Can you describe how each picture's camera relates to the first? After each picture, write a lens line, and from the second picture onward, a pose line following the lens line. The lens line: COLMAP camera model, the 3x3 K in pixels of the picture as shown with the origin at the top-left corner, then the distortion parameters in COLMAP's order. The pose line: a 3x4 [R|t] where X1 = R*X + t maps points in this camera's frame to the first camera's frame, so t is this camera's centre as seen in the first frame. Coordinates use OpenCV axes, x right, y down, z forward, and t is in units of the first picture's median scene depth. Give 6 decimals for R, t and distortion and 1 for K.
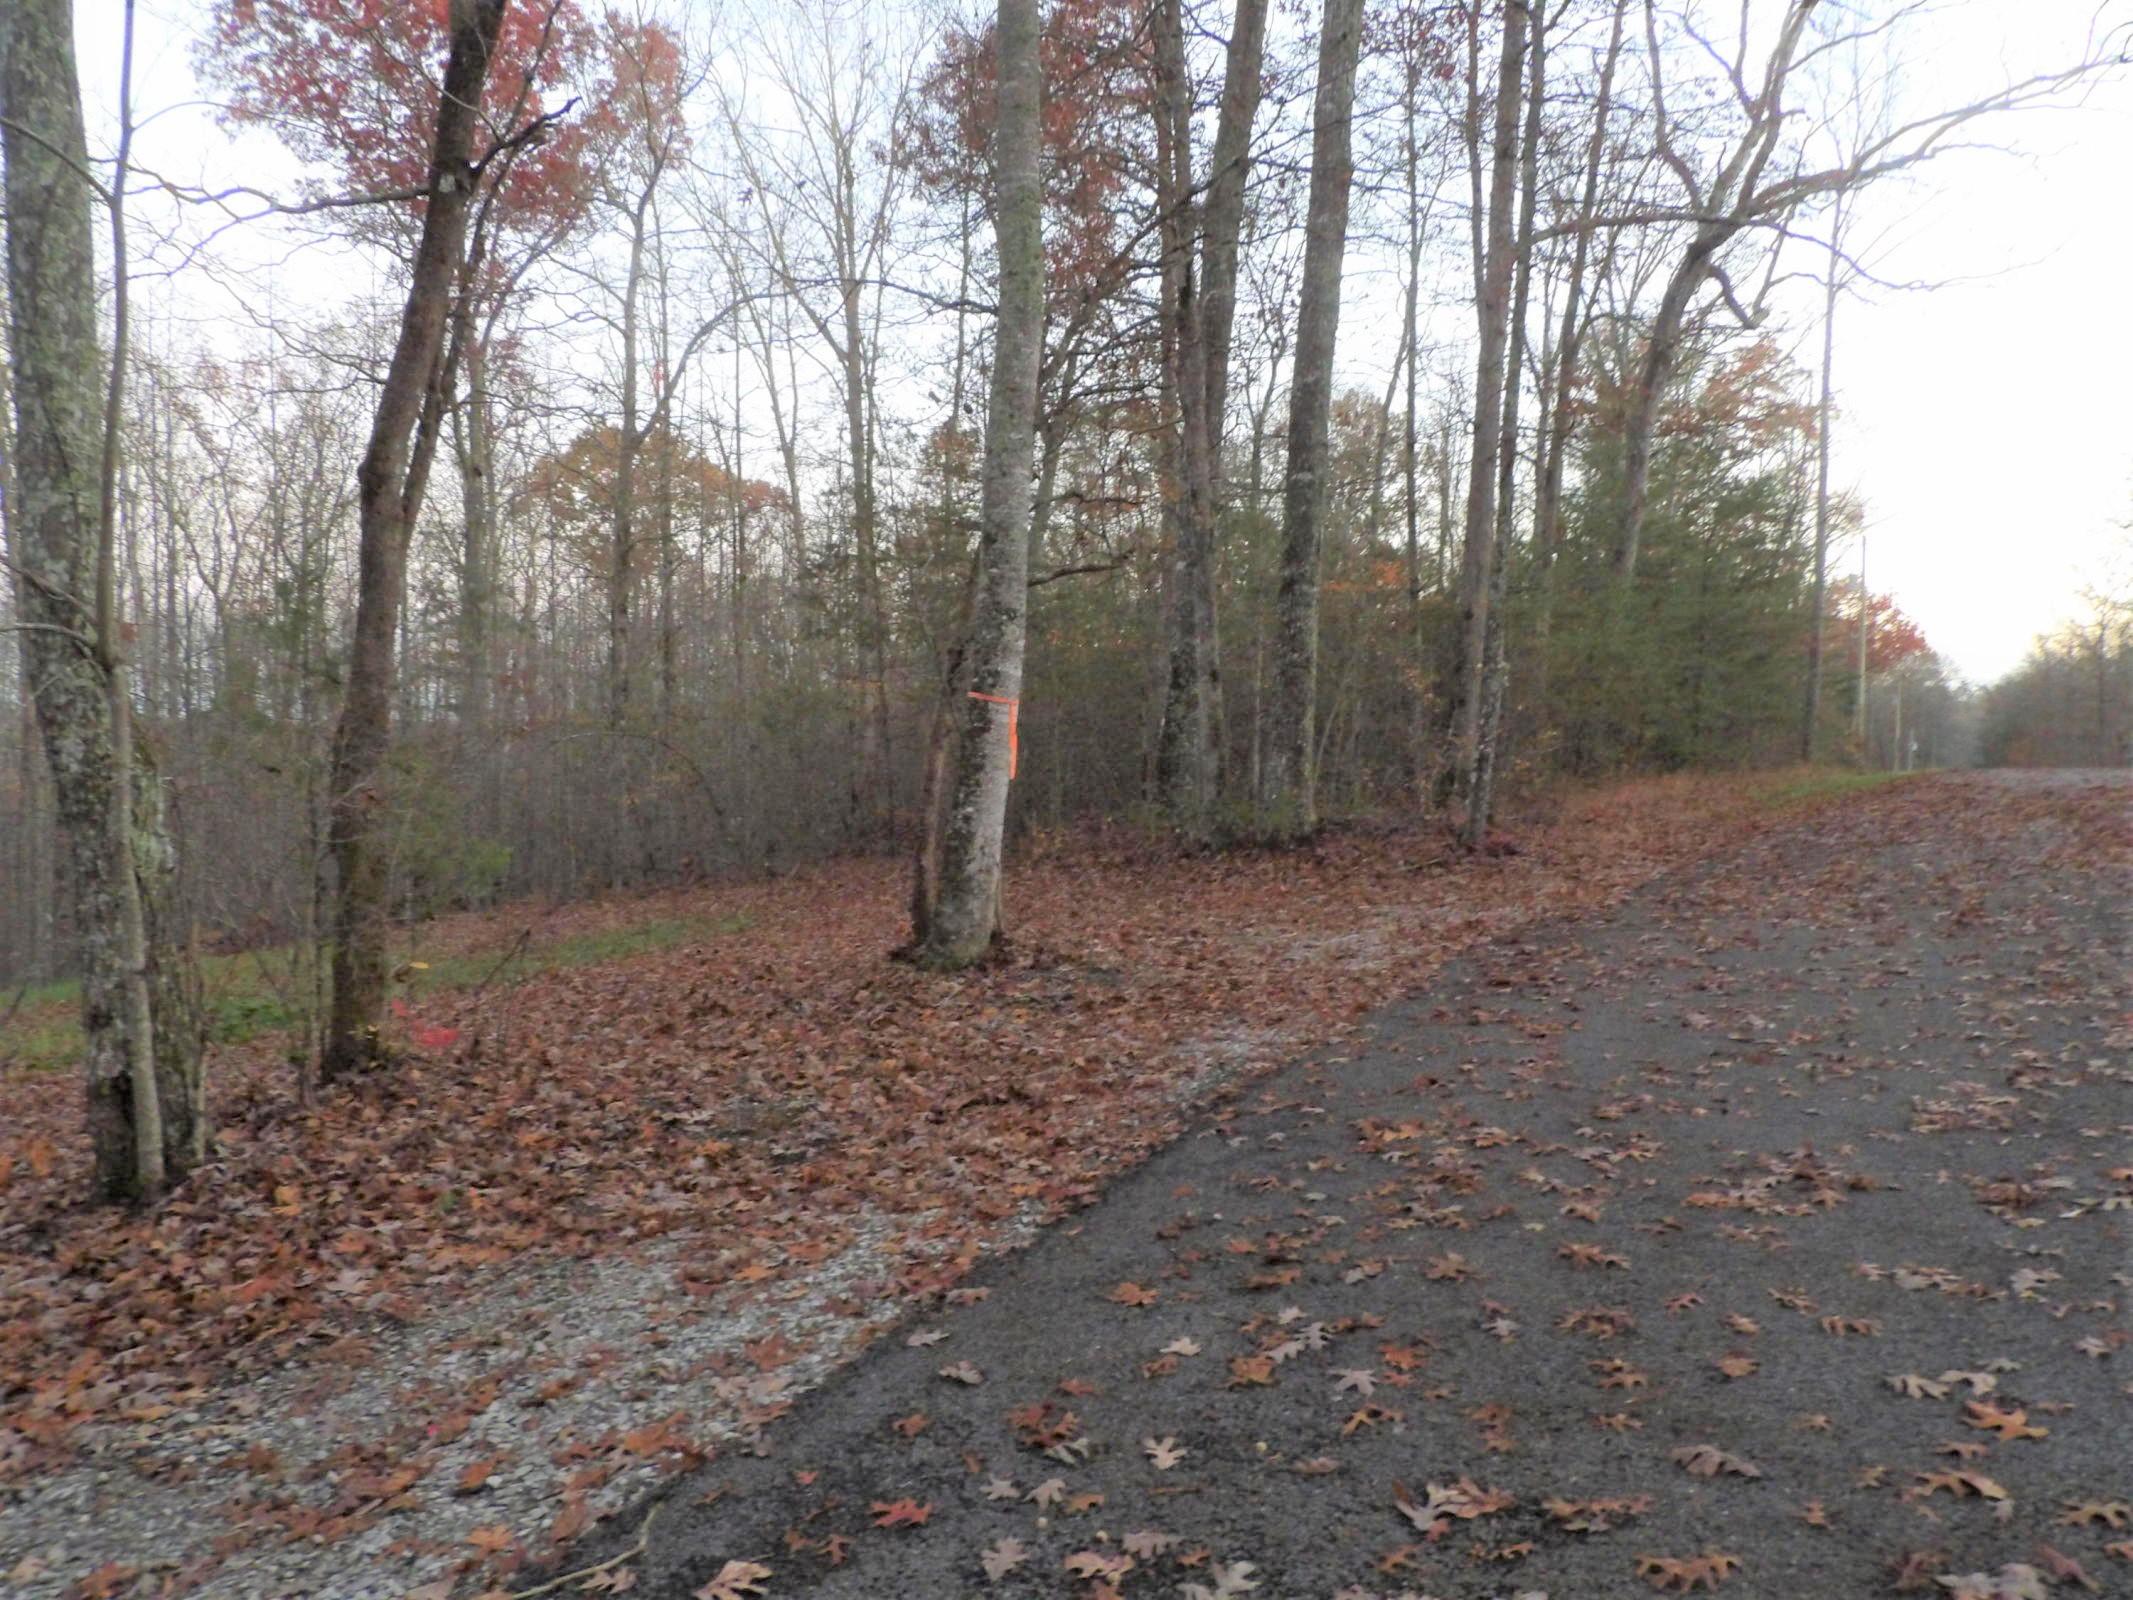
lens RADIAL K [[1533.4, 0, 1050.1], [0, 1533.4, 786.4], [0, 0, 1]] dist [-0.009961, 0.032058]
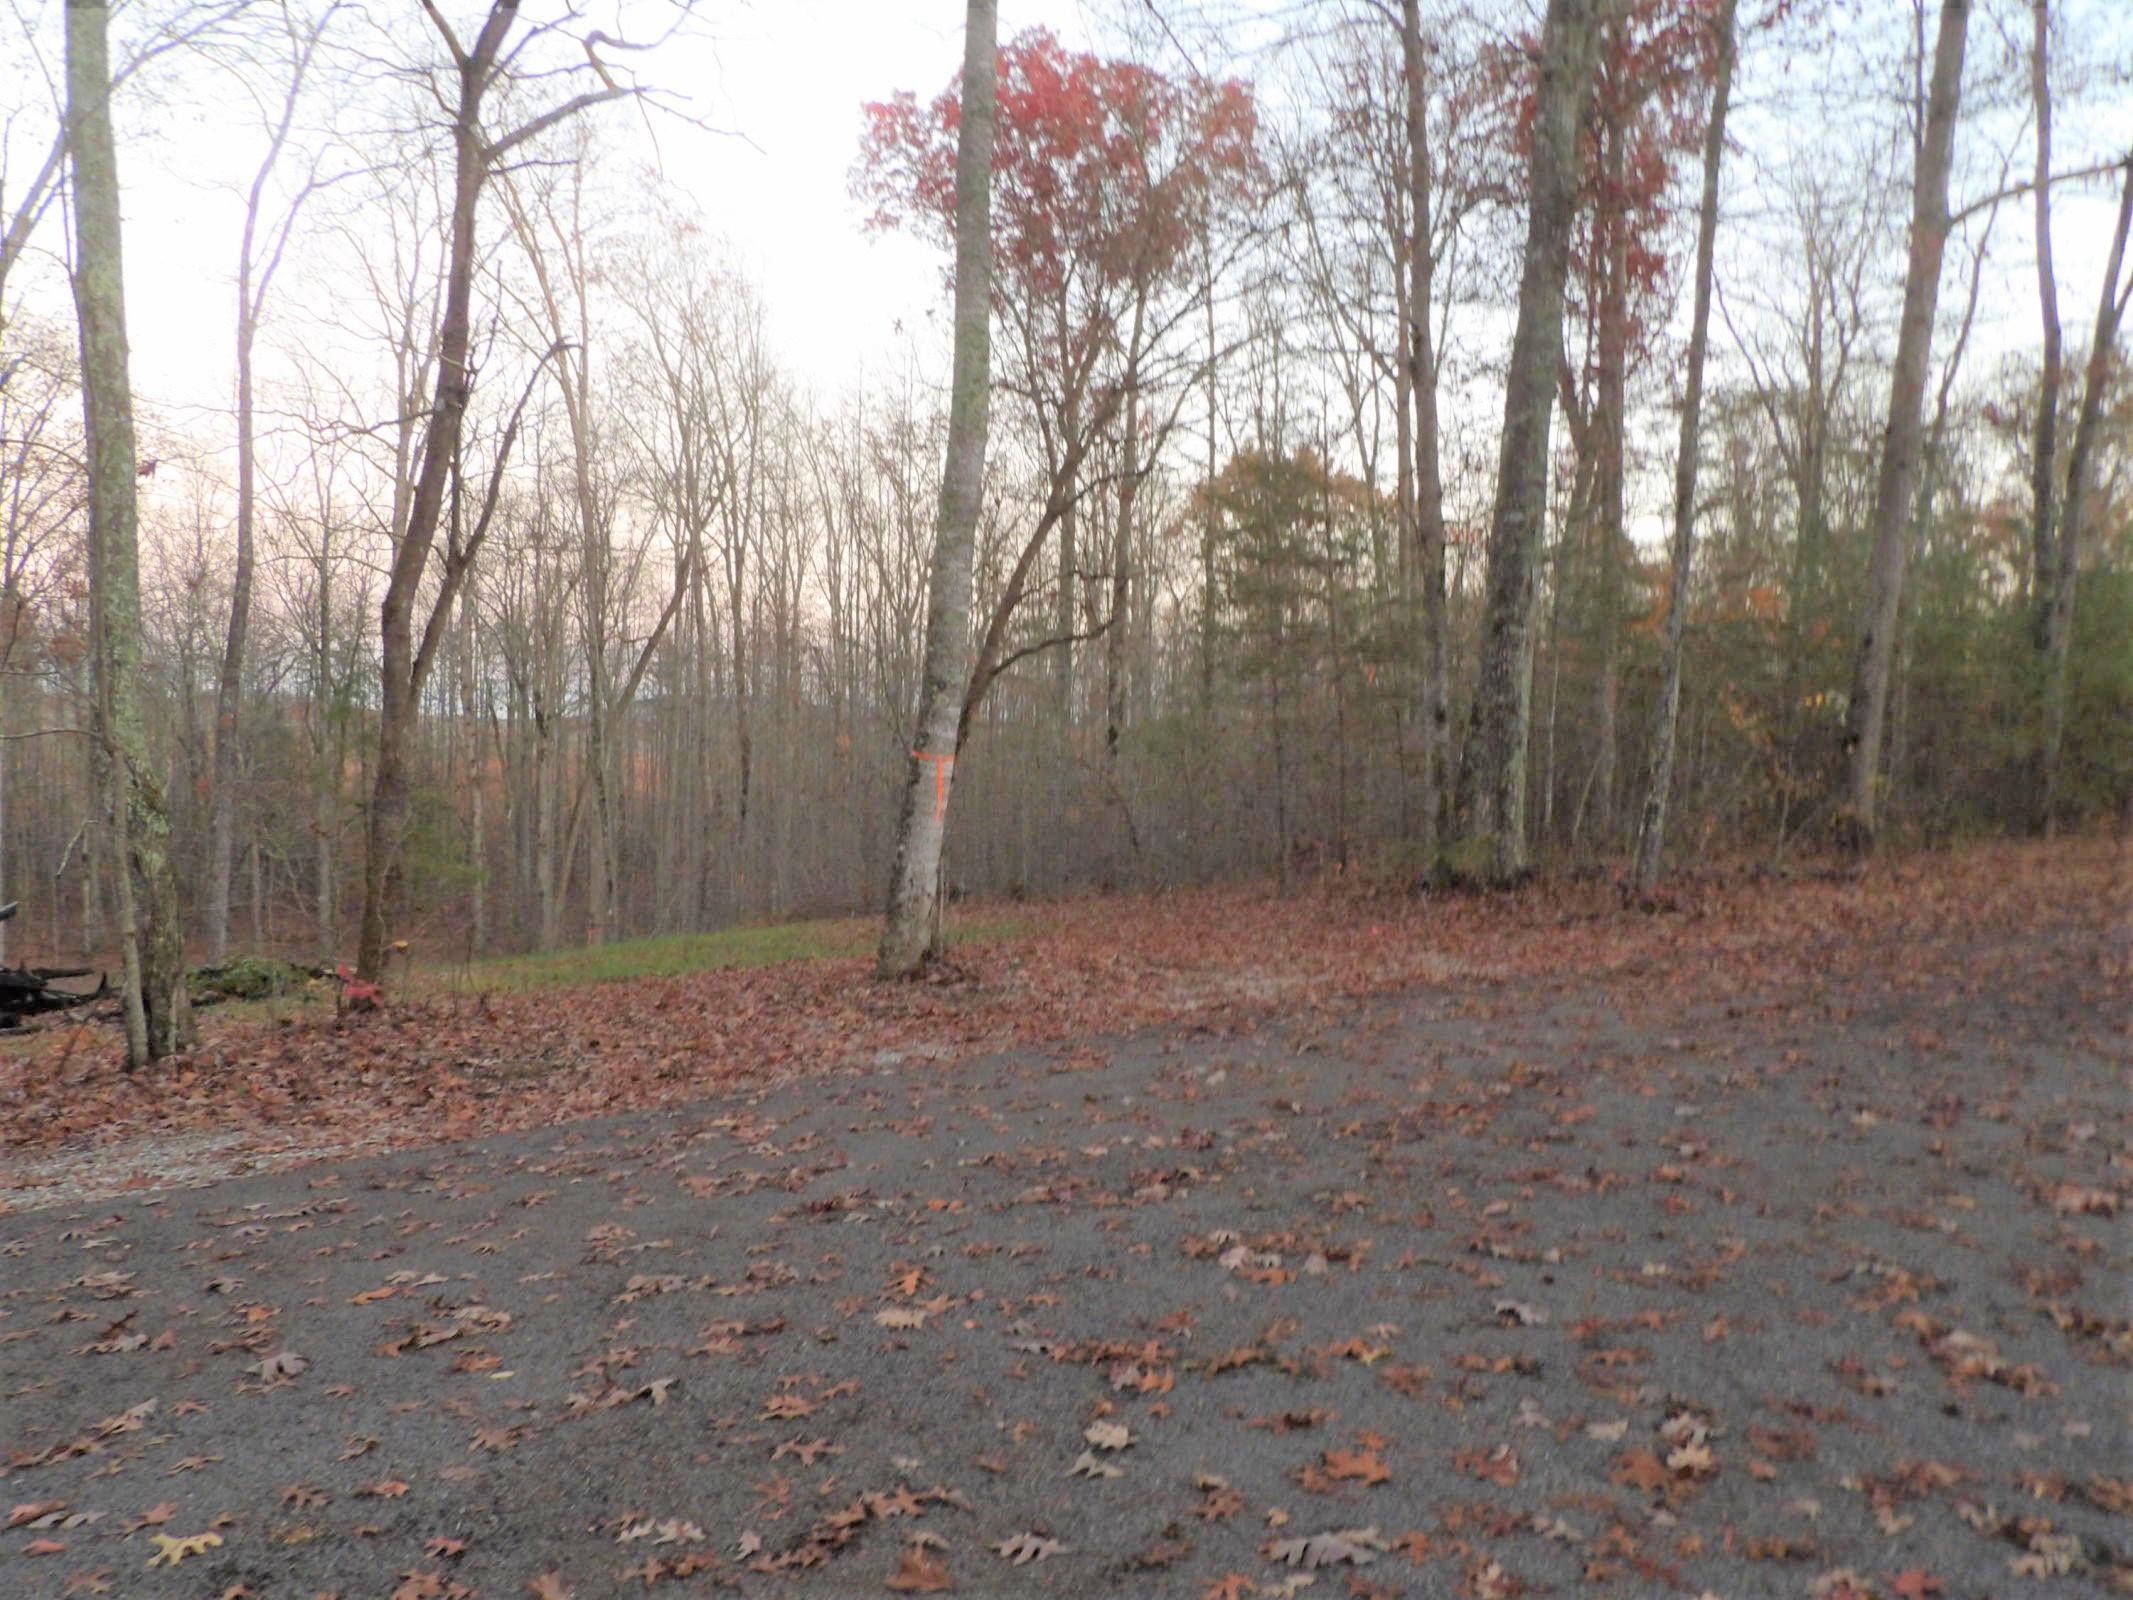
lens RADIAL K [[1533.4, 0, 1050.1], [0, 1533.4, 786.4], [0, 0, 1]] dist [-0.009961, 0.032058]
pose [[0.903064, 0.024239, -0.428821, 0.322400], [-0.026208, 0.999656, 0.001312, -0.021456], [0.428705, 0.010053, 0.903389, -0.023931]]
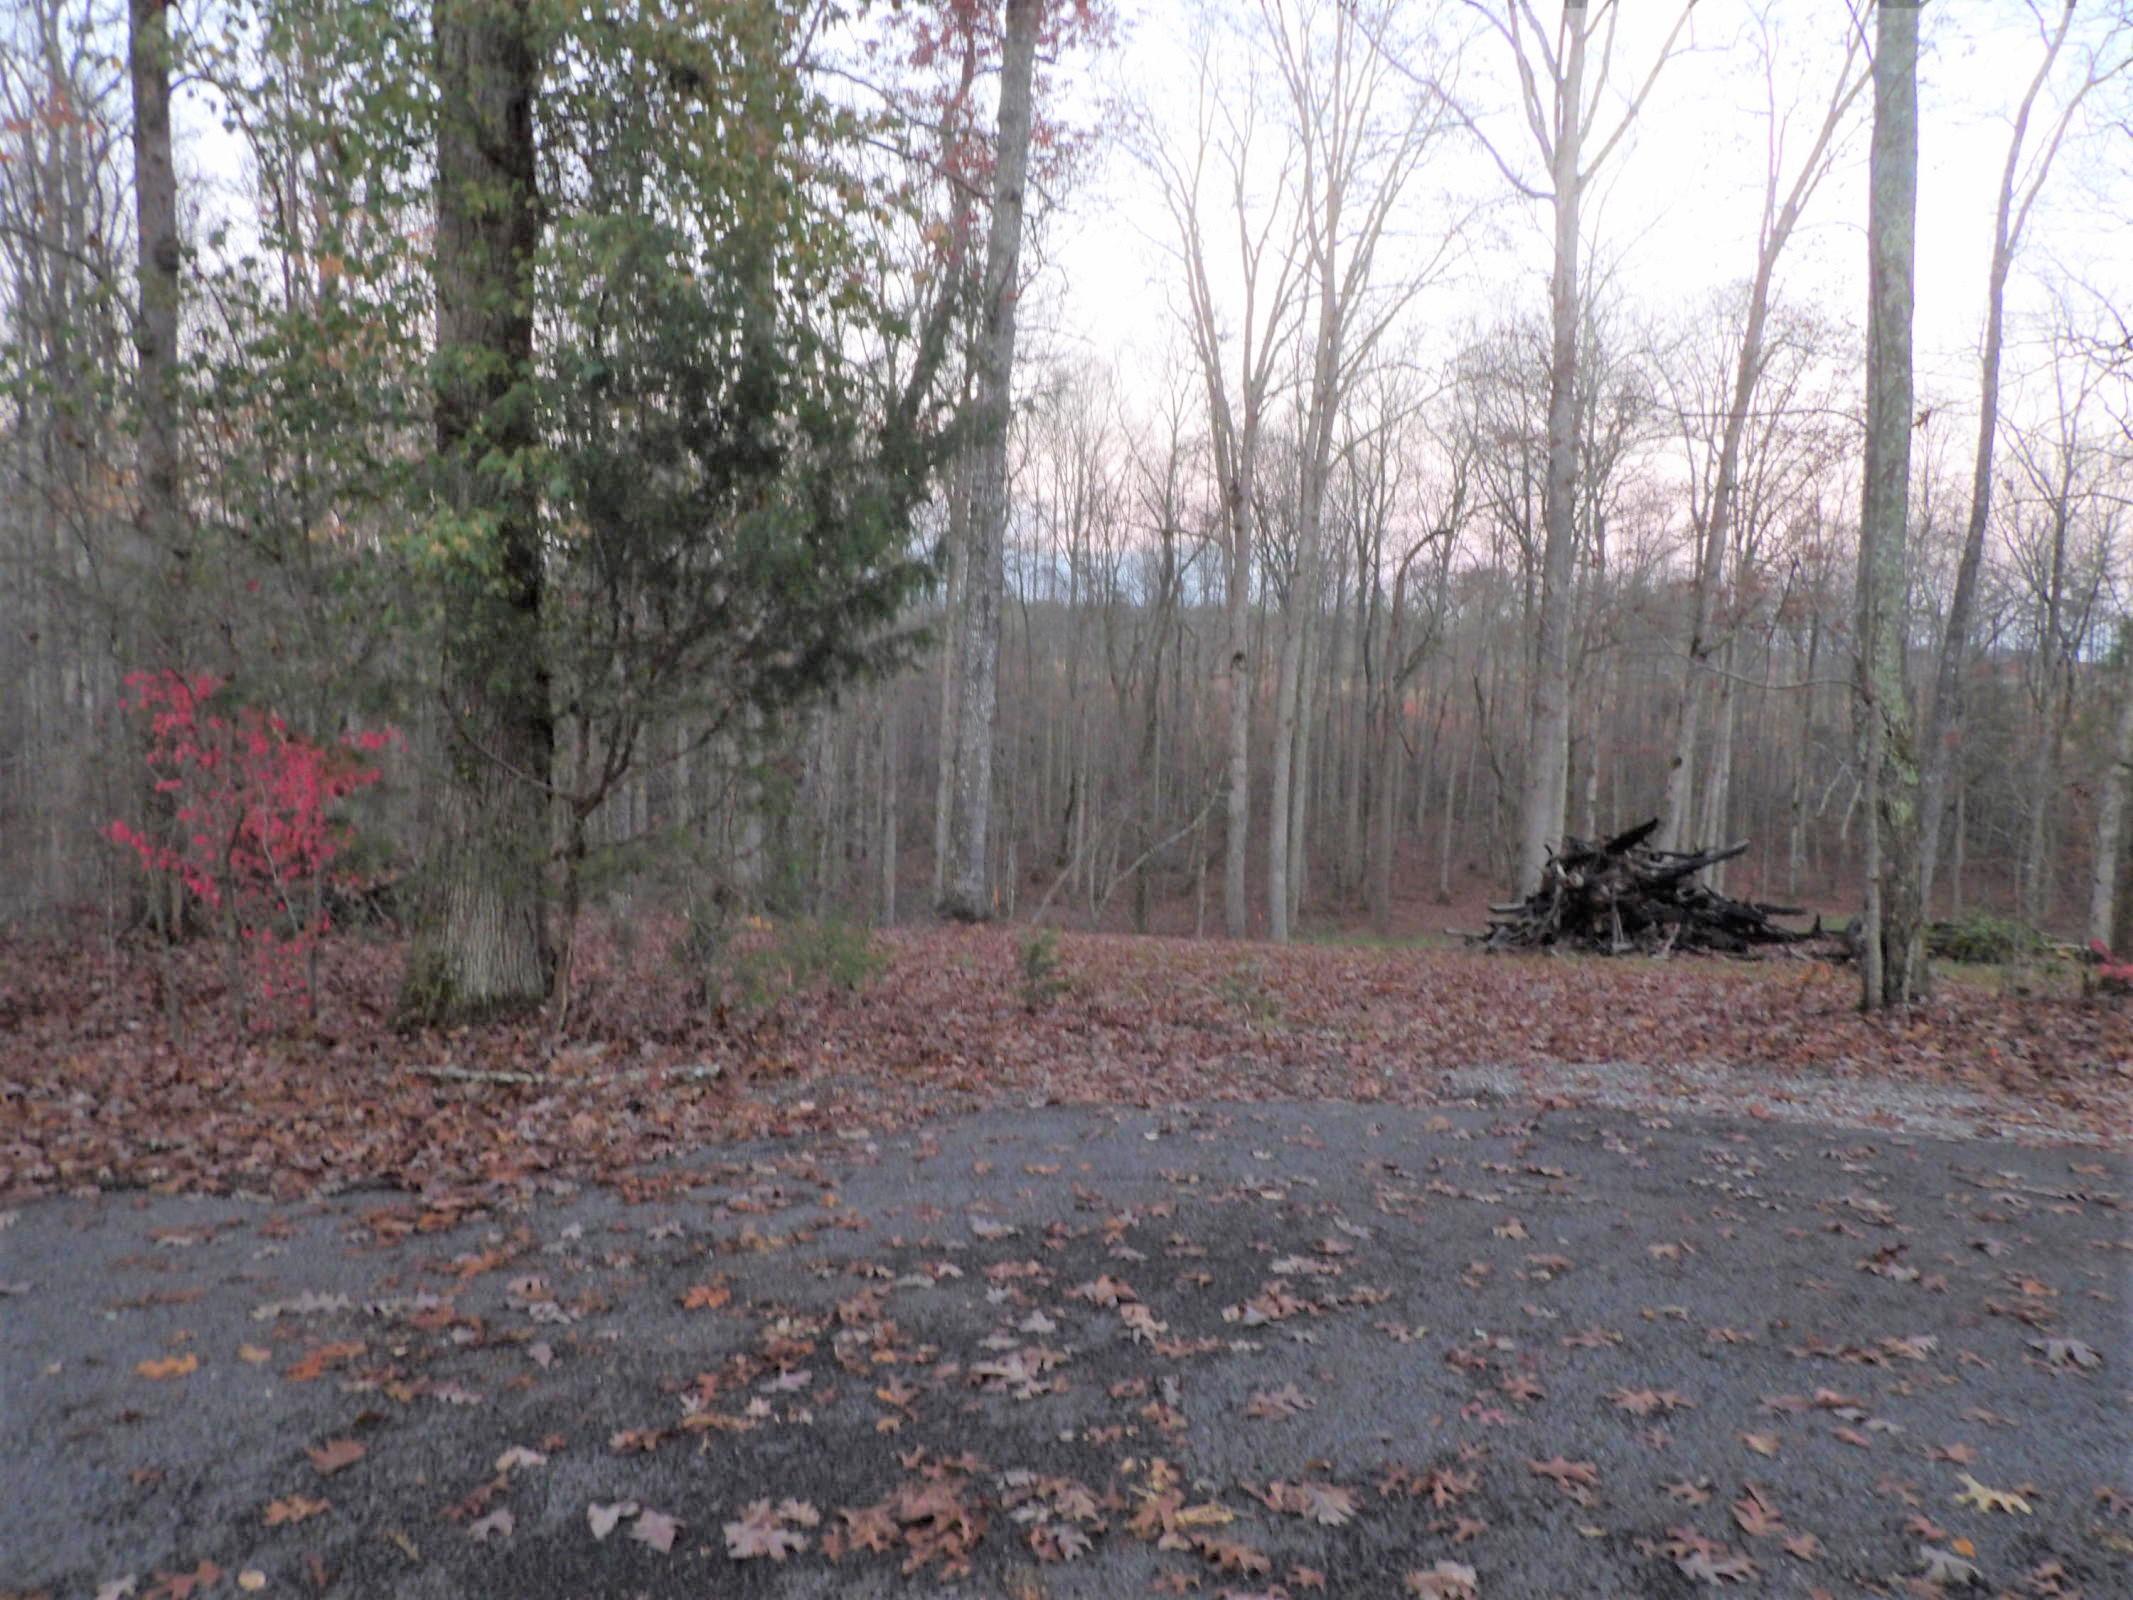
lens RADIAL K [[1533.4, 0, 1050.1], [0, 1533.4, 786.4], [0, 0, 1]] dist [-0.009961, 0.032058]
pose [[0.127575, 0.073463, -0.989105, 0.308446], [-0.047750, 0.996552, 0.067857, -0.017418], [0.990679, 0.038573, 0.130643, -0.042579]]
